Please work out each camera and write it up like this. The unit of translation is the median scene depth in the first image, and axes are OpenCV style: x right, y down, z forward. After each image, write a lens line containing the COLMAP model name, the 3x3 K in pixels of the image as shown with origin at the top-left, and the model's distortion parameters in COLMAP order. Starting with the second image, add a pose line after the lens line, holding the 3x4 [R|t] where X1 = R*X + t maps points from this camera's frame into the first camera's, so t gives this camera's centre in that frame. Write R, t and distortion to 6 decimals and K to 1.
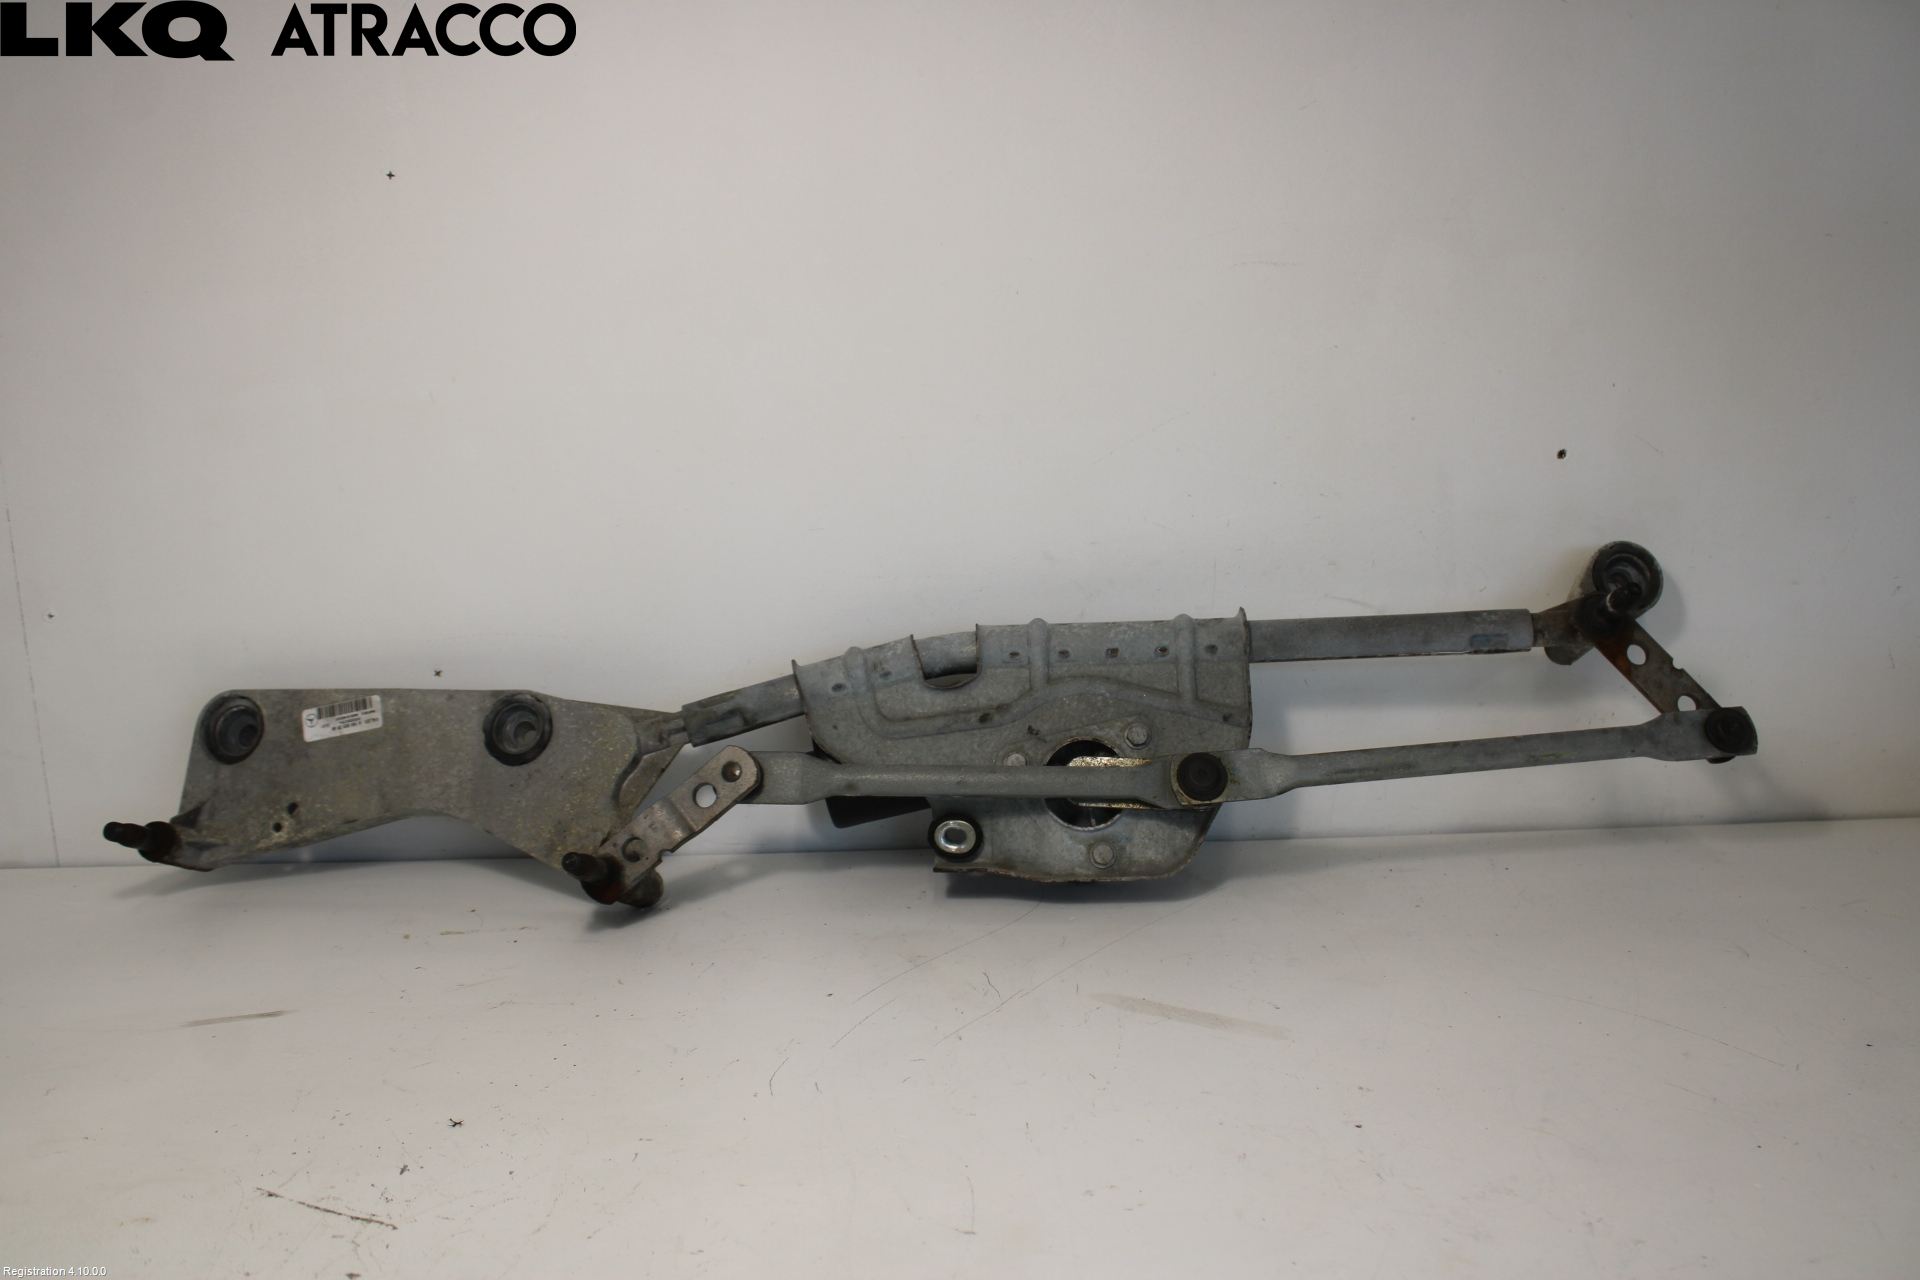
lens RADIAL K [[1578.1, 0, 955.4], [0, 1578.1, 656.7], [0, 0, 1]] dist [-0.162386, 0.130030]
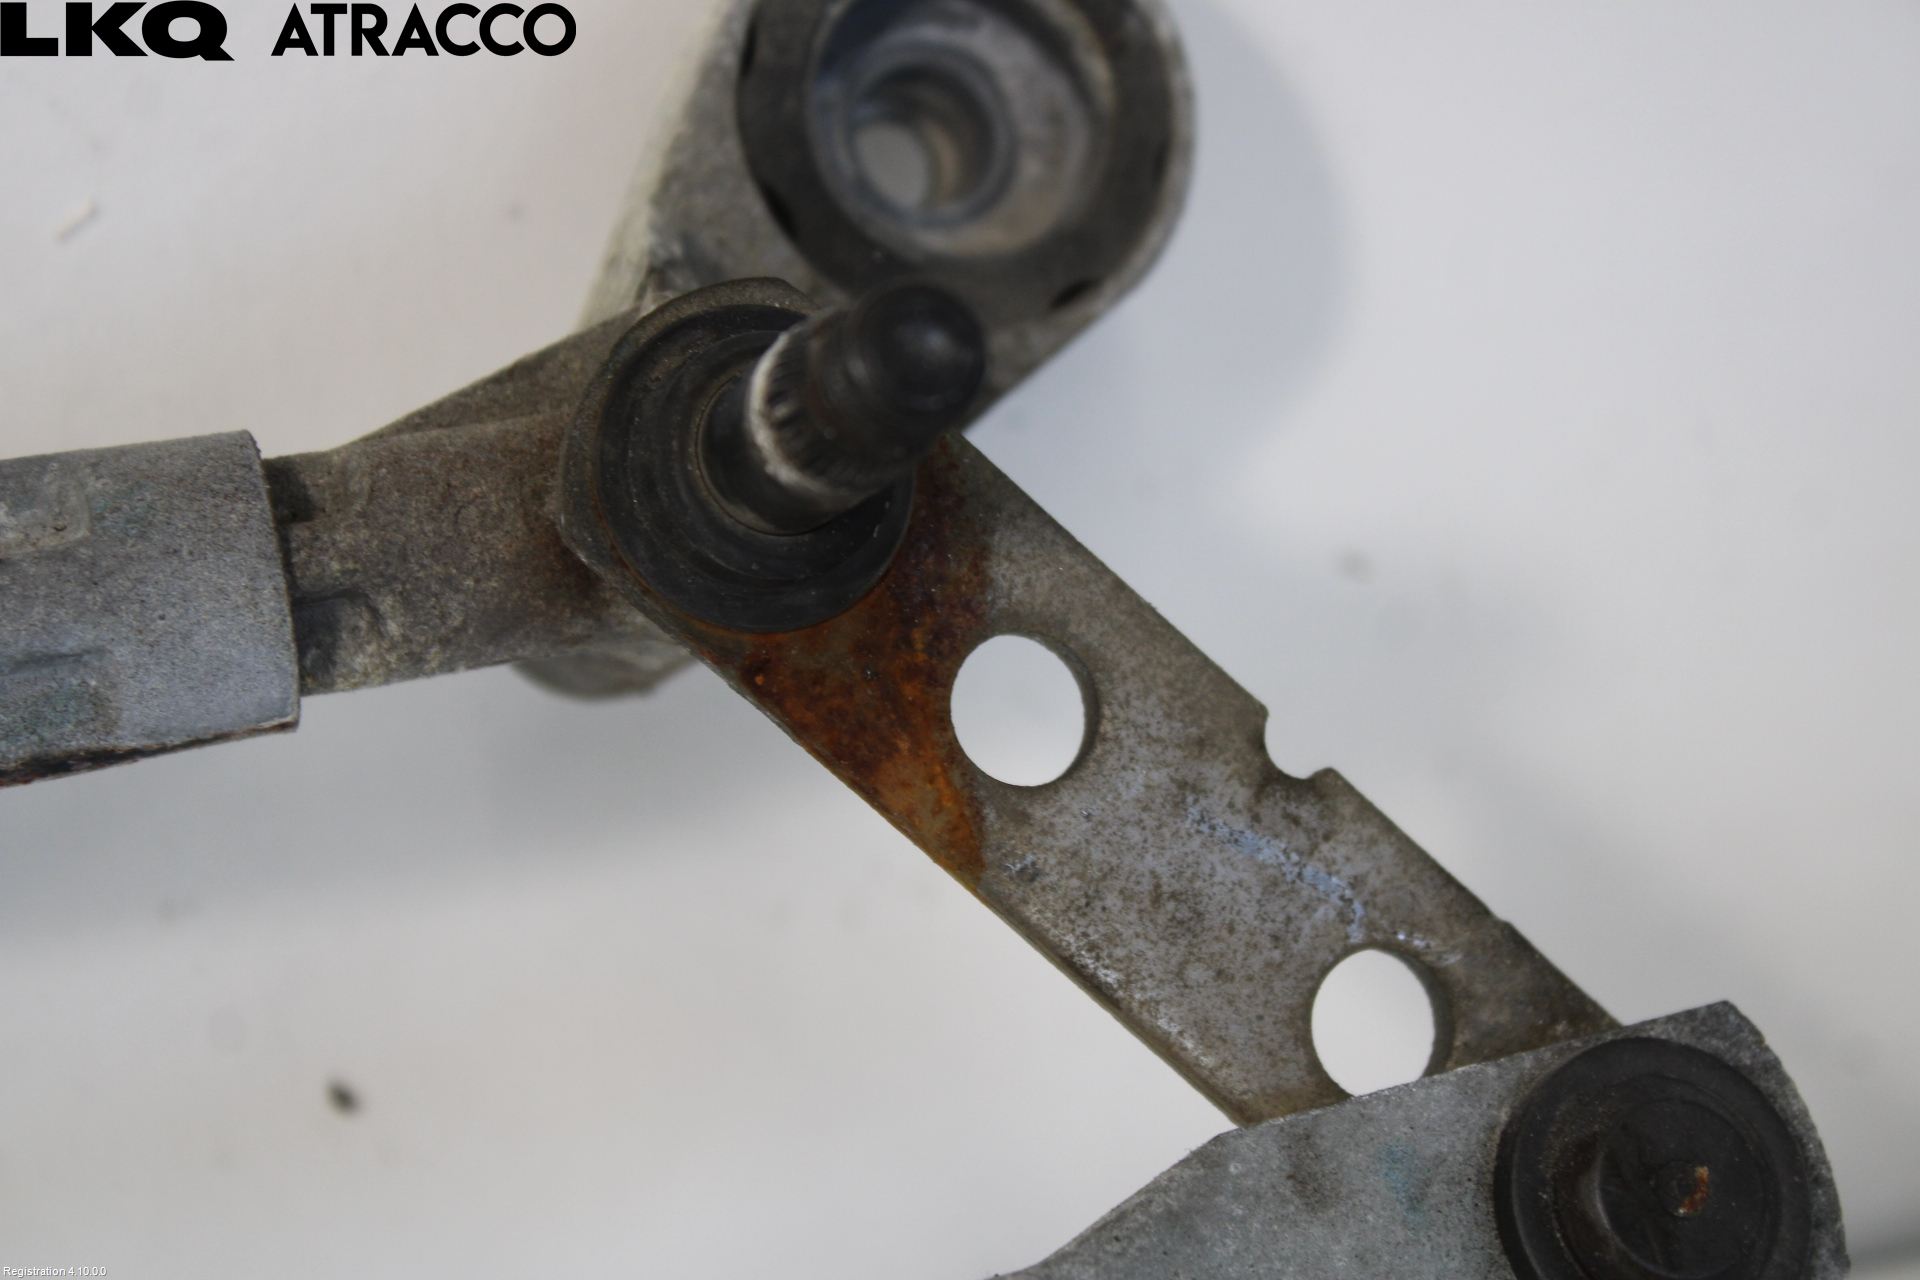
lens RADIAL K [[4756.4, 0, 960.0], [0, 4756.4, 640.0], [0, 0, 1]] dist [0.077165, 0.018287]
pose [[0.935356, -0.107935, 0.336836, 0.289936], [0.065550, 0.988703, 0.134792, -0.067937], [-0.347580, -0.103999, 0.931865, 0.589747]]
